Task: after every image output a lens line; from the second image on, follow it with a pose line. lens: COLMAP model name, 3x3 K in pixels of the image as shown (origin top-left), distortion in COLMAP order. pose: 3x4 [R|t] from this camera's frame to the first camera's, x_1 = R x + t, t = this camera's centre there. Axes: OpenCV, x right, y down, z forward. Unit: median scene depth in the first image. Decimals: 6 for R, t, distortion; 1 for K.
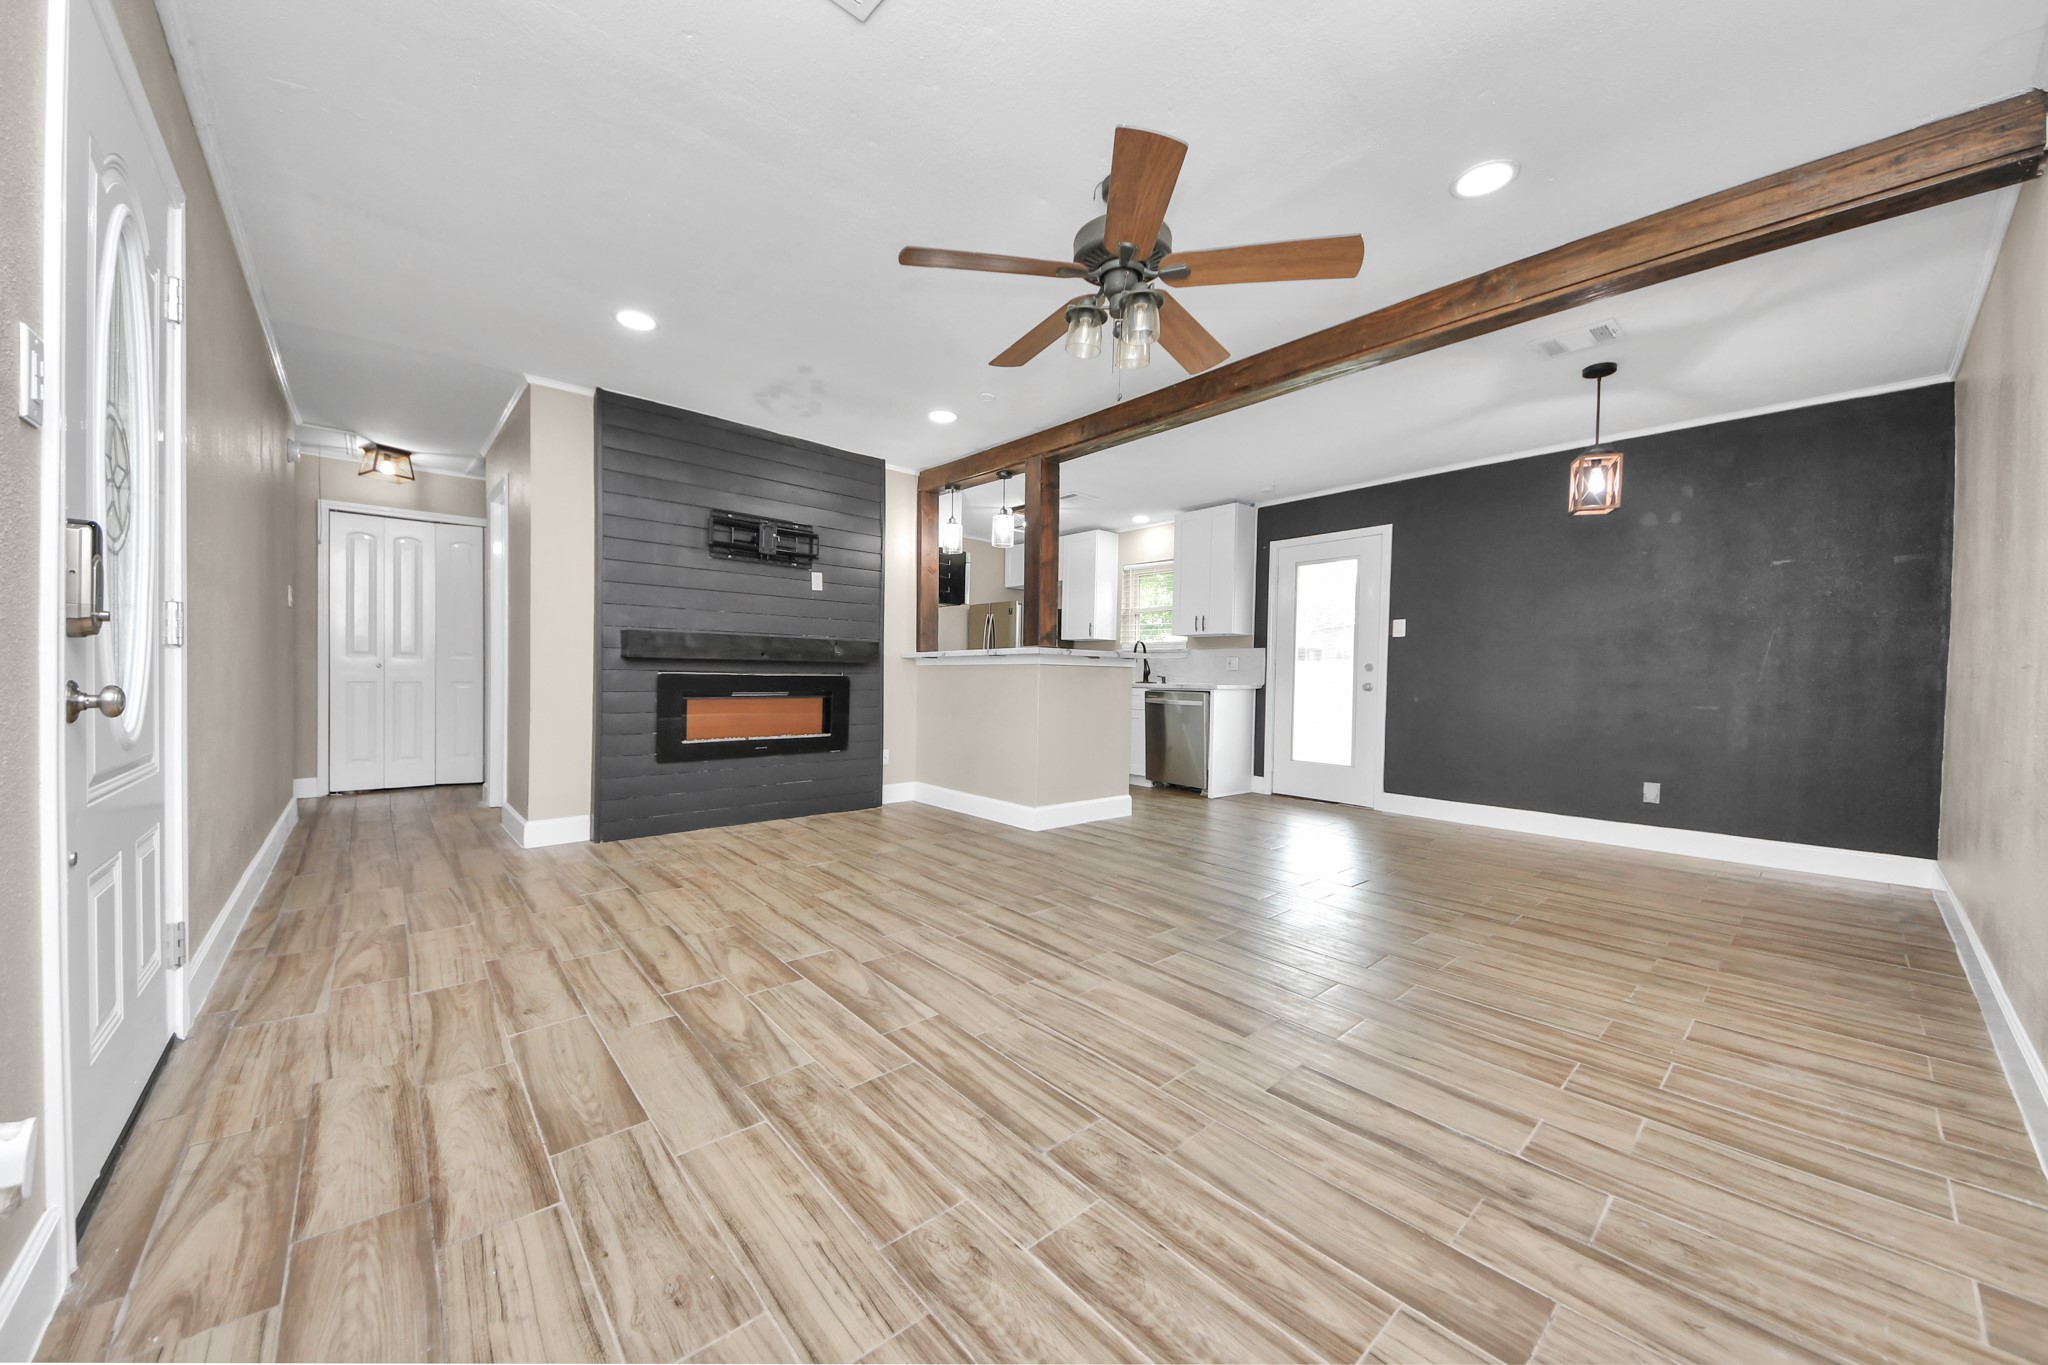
lens RADIAL K [[720.6, 0, 1013.0], [0, 720.6, 684.7], [0, 0, 1]] dist [0.002665, -0.000757]
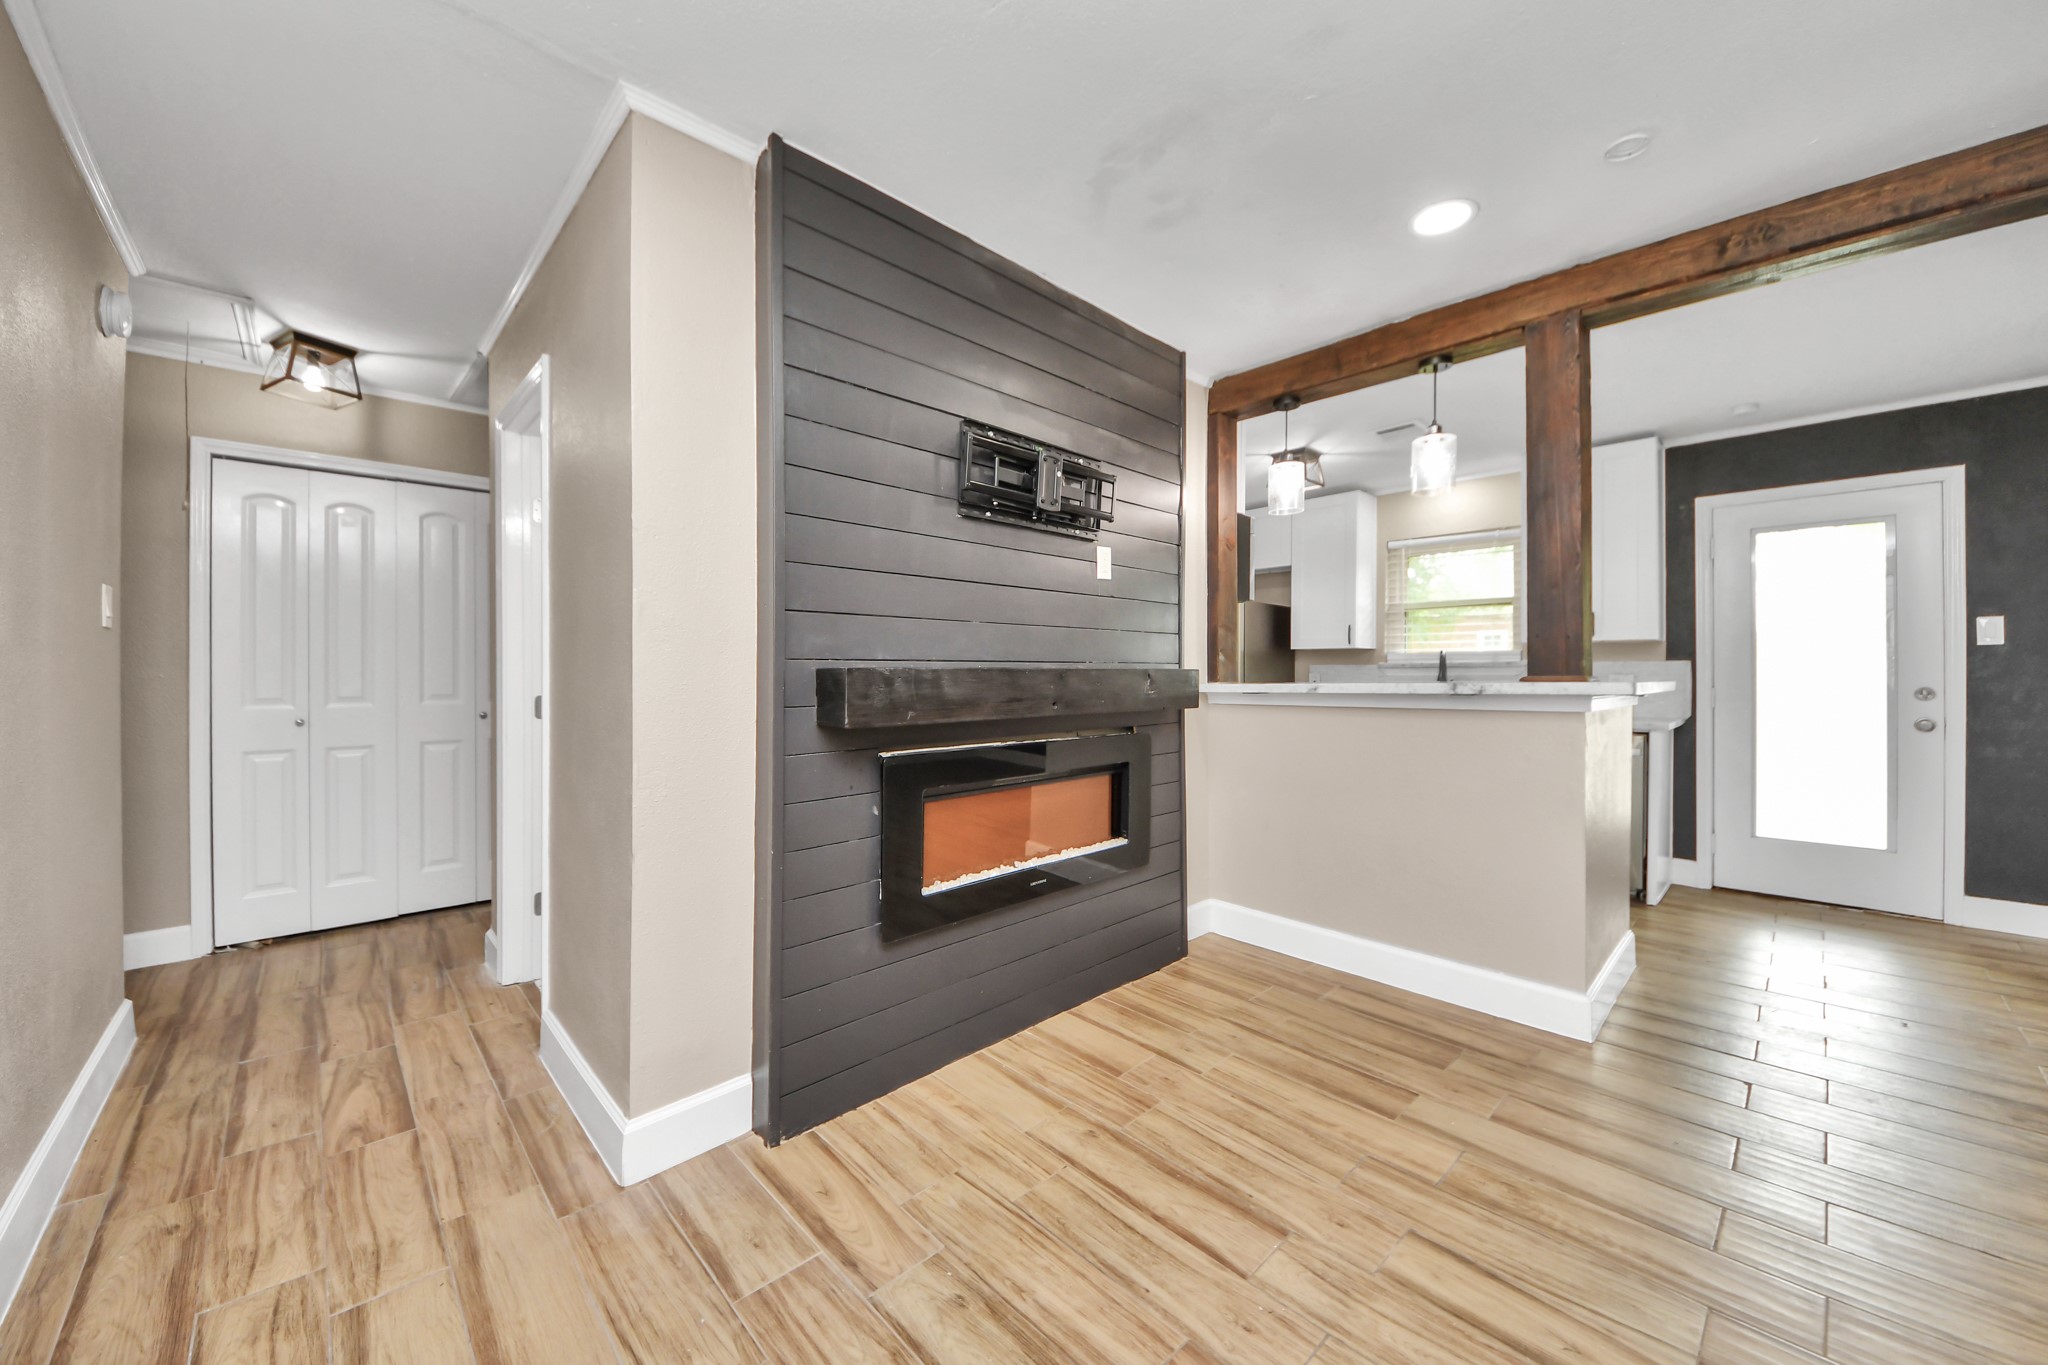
lens RADIAL K [[745.3, 0, 1003.5], [0, 745.3, 667.8], [0, 0, 1]] dist [0.006300, -0.005441]
pose [[0.999685, -0.016457, 0.018972, -0.533433], [0.016786, 0.999709, -0.017303, -0.081850], [-0.018682, 0.017616, 0.999670, 0.641038]]
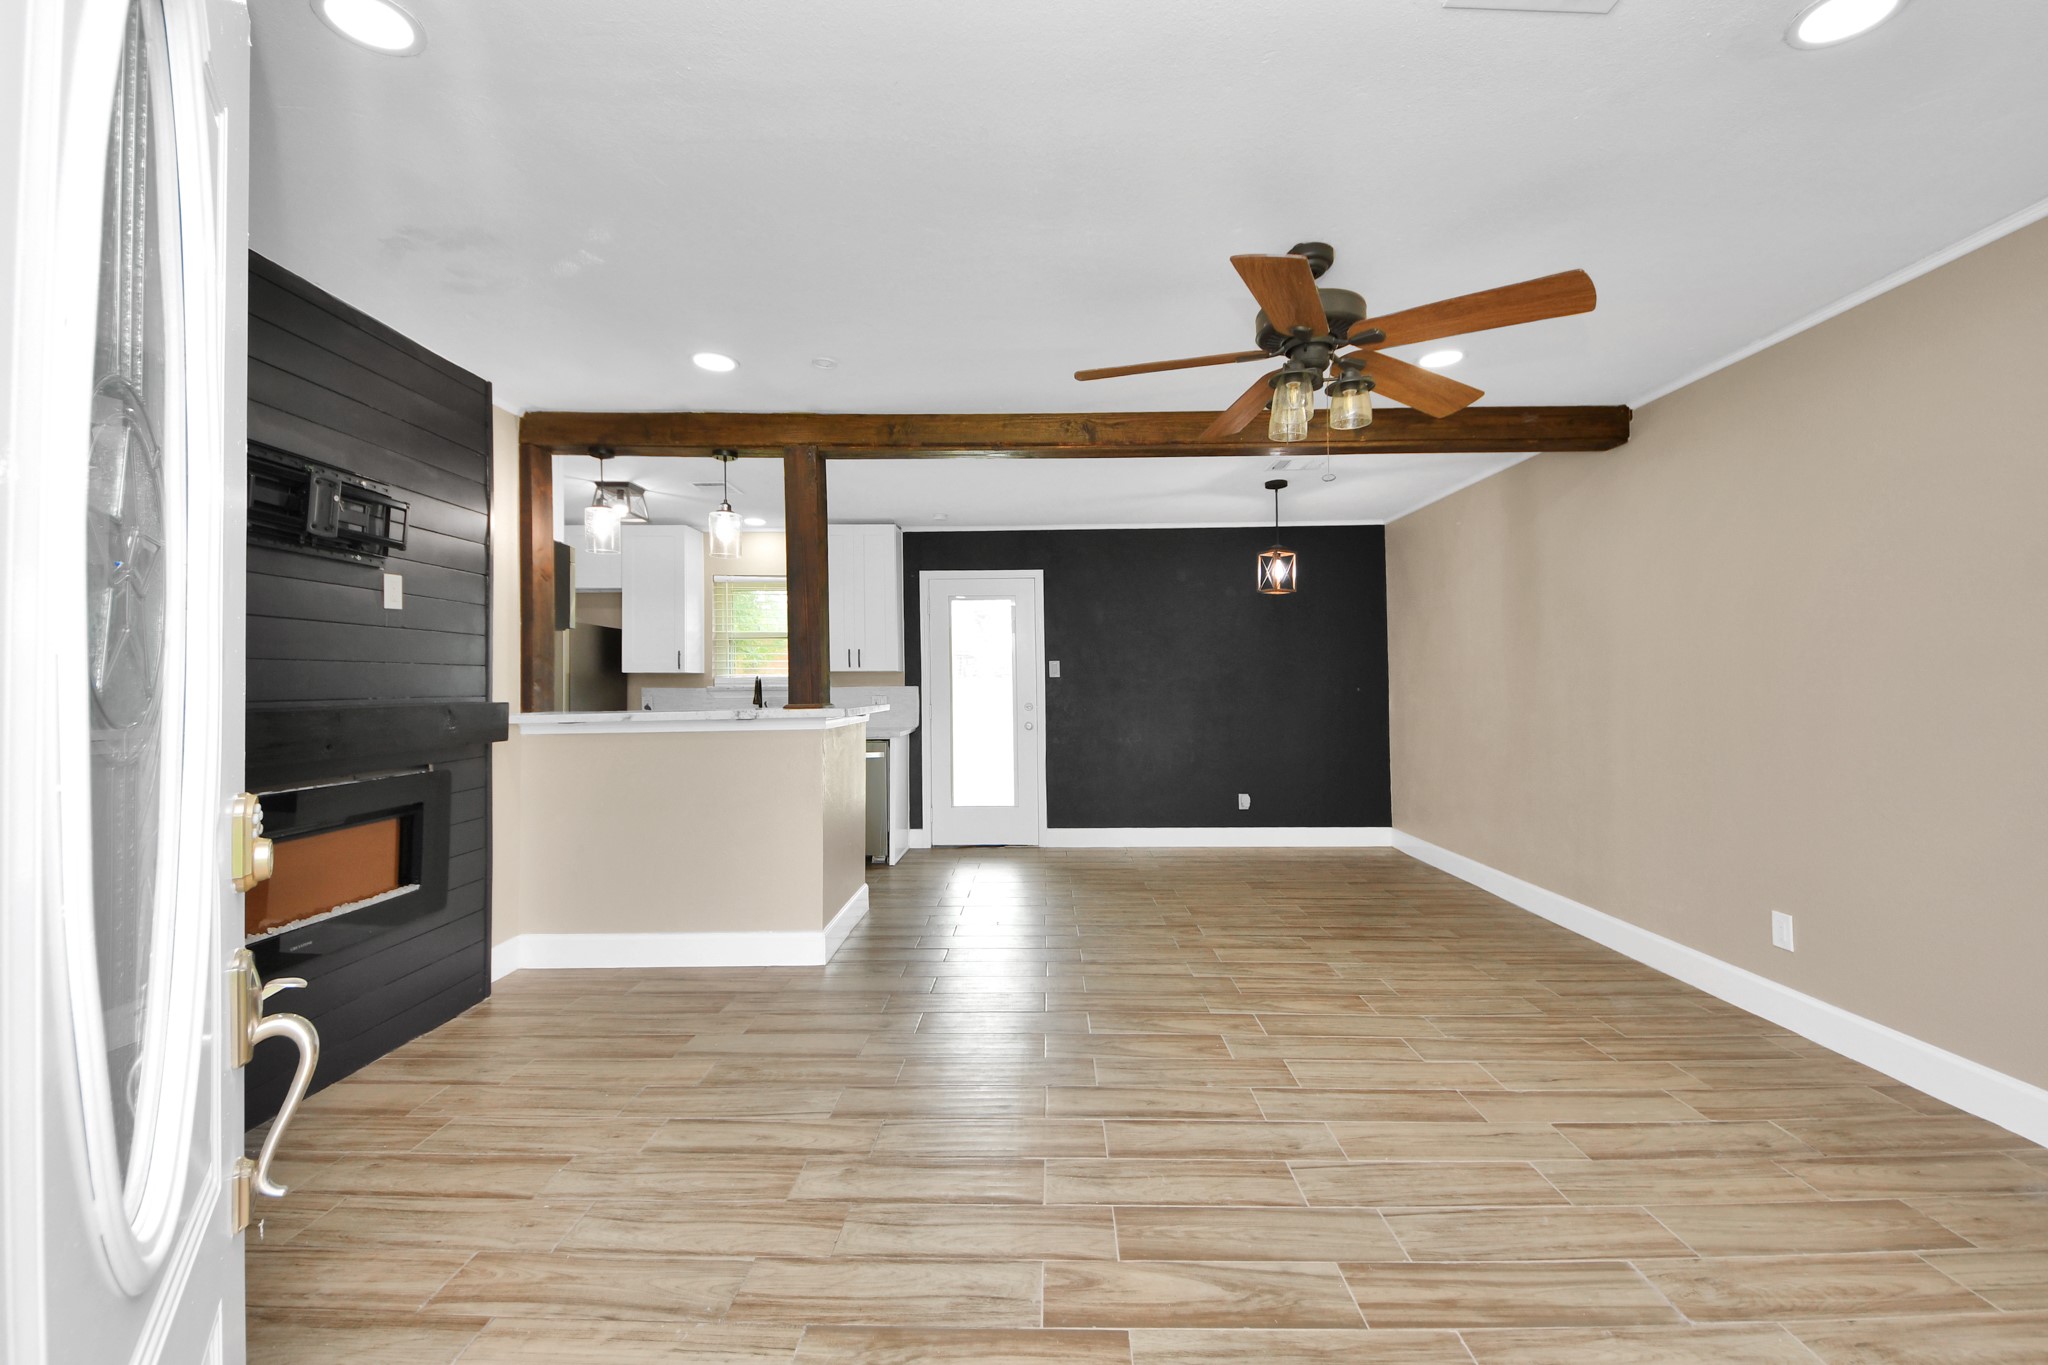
lens RADIAL K [[808.3, 0, 1037.5], [0, 808.3, 670.4], [0, 0, 1]] dist [-0.000723, -0.005234]
pose [[0.665795, -0.007979, 0.746092, -0.581527], [0.024796, 0.999627, -0.011437, -0.104138], [-0.745722, 0.026115, 0.665745, 0.397562]]
